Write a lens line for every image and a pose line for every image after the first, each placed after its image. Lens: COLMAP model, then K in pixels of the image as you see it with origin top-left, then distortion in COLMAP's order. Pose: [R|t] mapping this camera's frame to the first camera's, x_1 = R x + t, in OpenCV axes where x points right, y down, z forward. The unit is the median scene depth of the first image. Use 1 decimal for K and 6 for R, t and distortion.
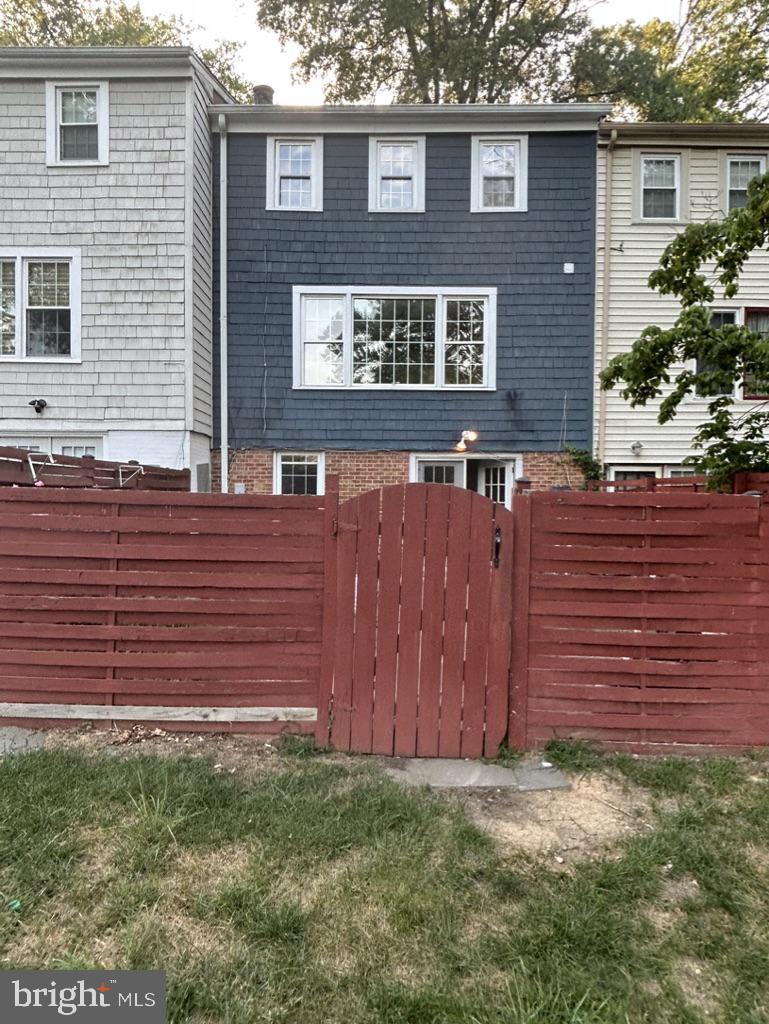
lens RADIAL K [[678.1, 0, 384.5], [0, 678.1, 512.0], [0, 0, 1]] dist [0.001555, -0.000494]
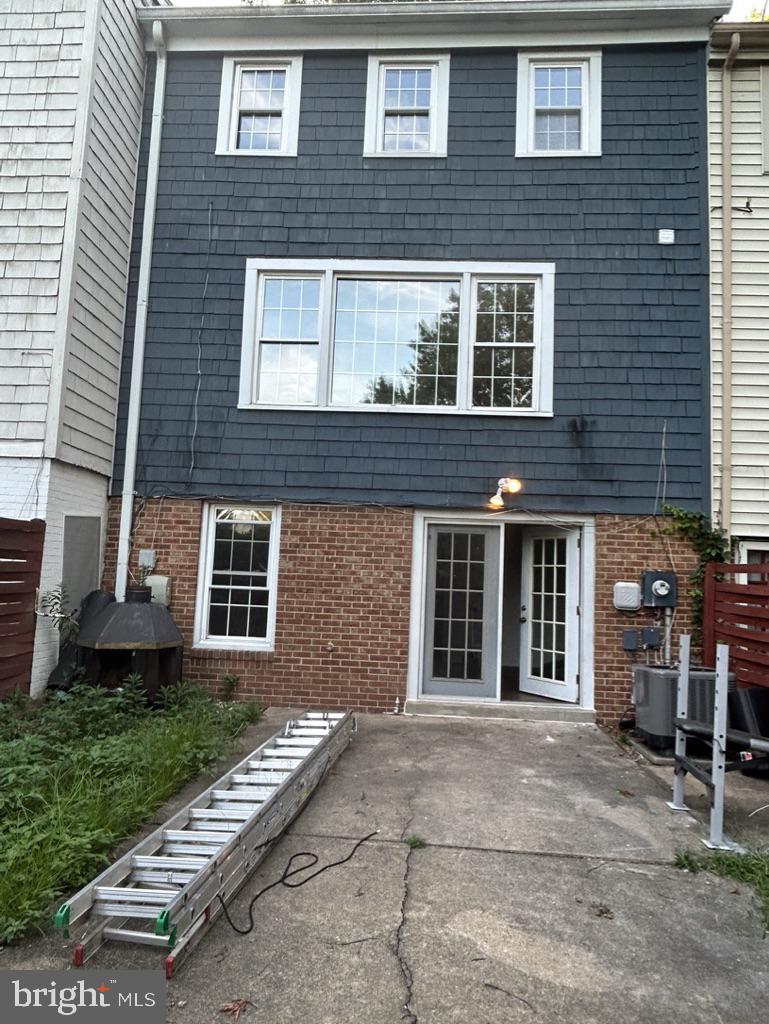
lens RADIAL K [[678.1, 0, 384.5], [0, 678.1, 512.0], [0, 0, 1]] dist [0.001555, -0.000494]
pose [[0.997758, 0.027688, -0.060926, 0.048242], [-0.035351, 0.991077, -0.128515, -0.003442], [0.056824, 0.130380, 0.989834, 0.373730]]
